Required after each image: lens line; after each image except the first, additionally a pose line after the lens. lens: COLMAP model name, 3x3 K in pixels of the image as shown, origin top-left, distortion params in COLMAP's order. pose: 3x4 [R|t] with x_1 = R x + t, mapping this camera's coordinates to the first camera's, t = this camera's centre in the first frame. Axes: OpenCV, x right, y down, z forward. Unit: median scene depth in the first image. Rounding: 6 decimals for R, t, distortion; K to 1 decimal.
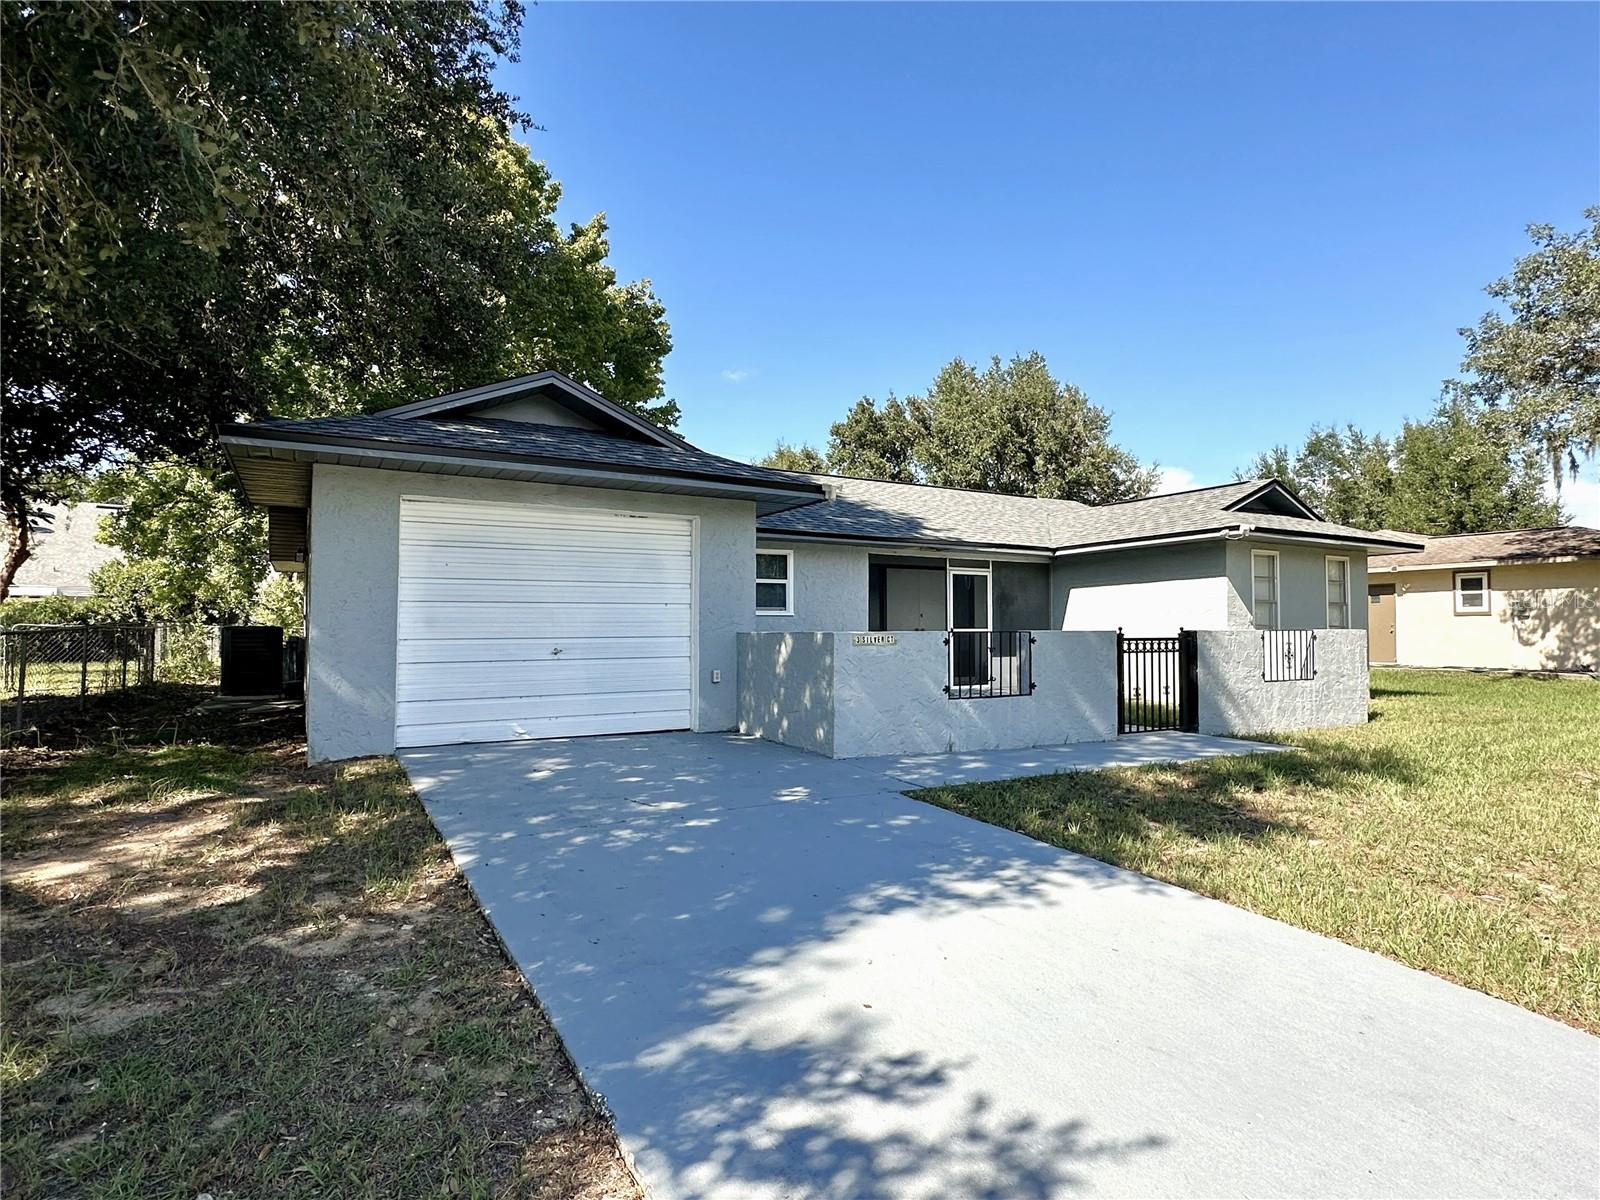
lens RADIAL K [[839.8, 0, 800.9], [0, 839.8, 602.4], [0, 0, 1]] dist [0.000054, 0.000006]
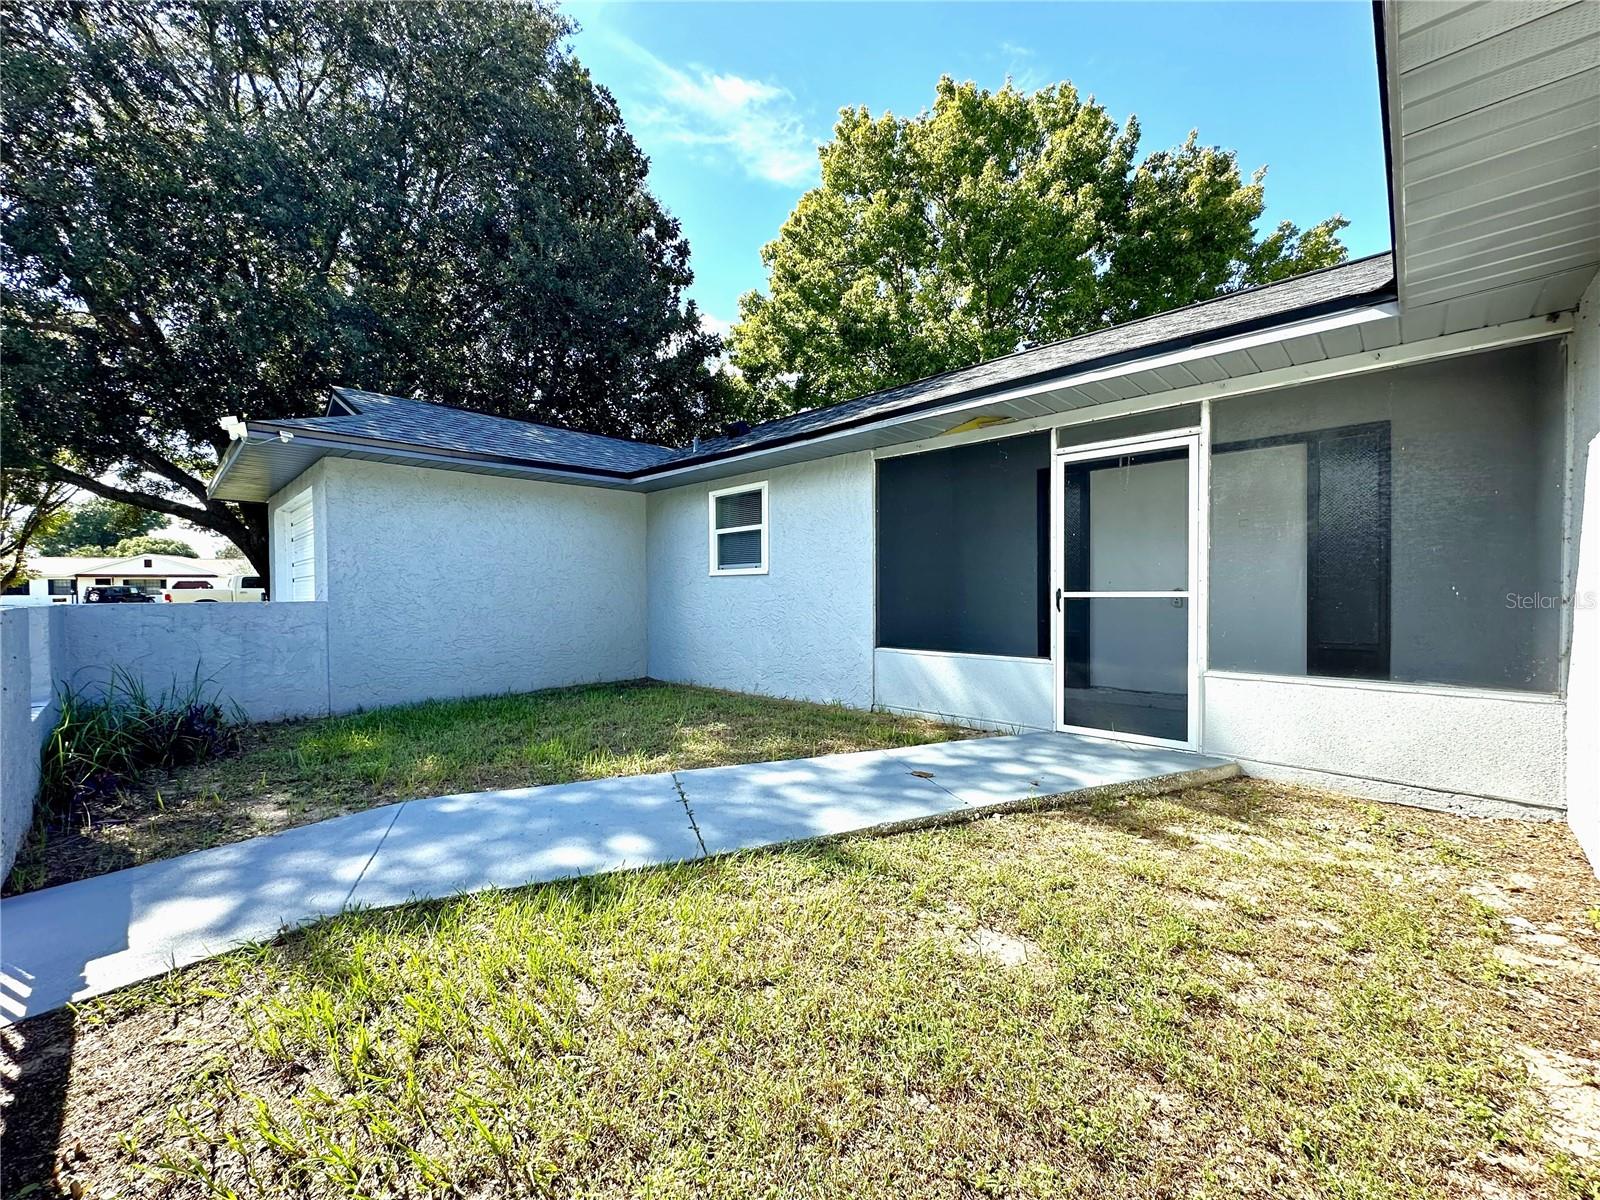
lens RADIAL K [[643.4, 0, 790.7], [0, 643.4, 599.8], [0, 0, 1]] dist [-0.003802, 0.000733]
pose [[0.254177, 0.017020, -0.967008, 0.459288], [0.042953, 0.998660, 0.028868, 0.020038], [0.966203, -0.048873, 0.253105, 0.780817]]
